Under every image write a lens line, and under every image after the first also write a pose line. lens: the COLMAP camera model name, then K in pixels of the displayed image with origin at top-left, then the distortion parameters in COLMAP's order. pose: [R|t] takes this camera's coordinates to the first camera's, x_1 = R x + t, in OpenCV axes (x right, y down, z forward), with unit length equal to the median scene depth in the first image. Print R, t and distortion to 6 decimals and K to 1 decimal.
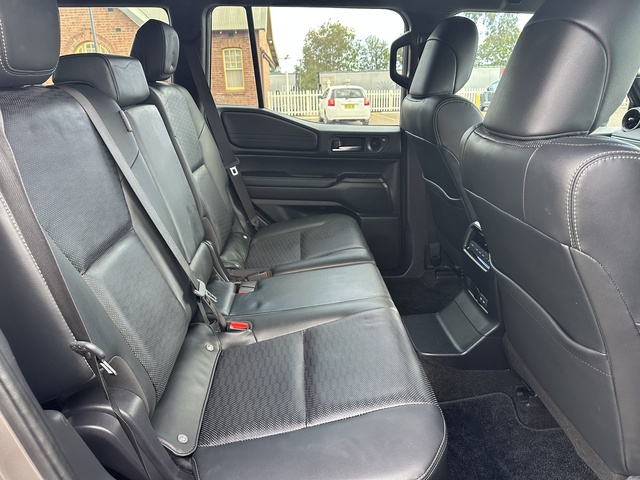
lens RADIAL K [[445.1, 0, 320.0], [0, 445.1, 240.0], [0, 0, 1]] dist [0.060141, -0.081240]
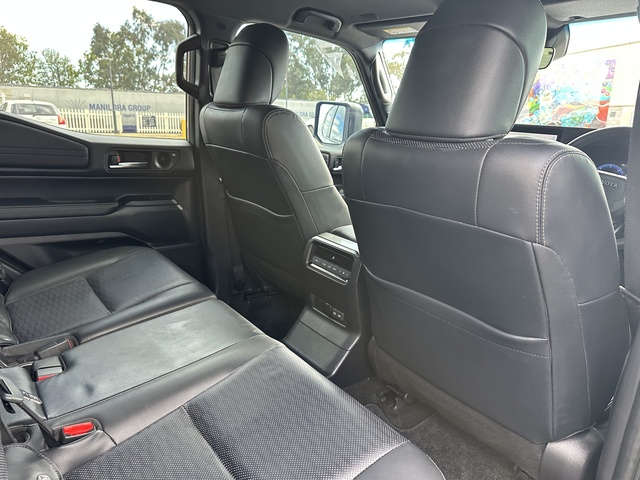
lens RADIAL K [[445.1, 0, 320.0], [0, 445.1, 240.0], [0, 0, 1]] dist [0.060141, -0.081240]
pose [[0.810388, -0.104452, 0.576507, -0.144540], [0.134579, 0.990856, -0.009653, -0.015690], [-0.570227, 0.085408, 0.817035, 0.148507]]
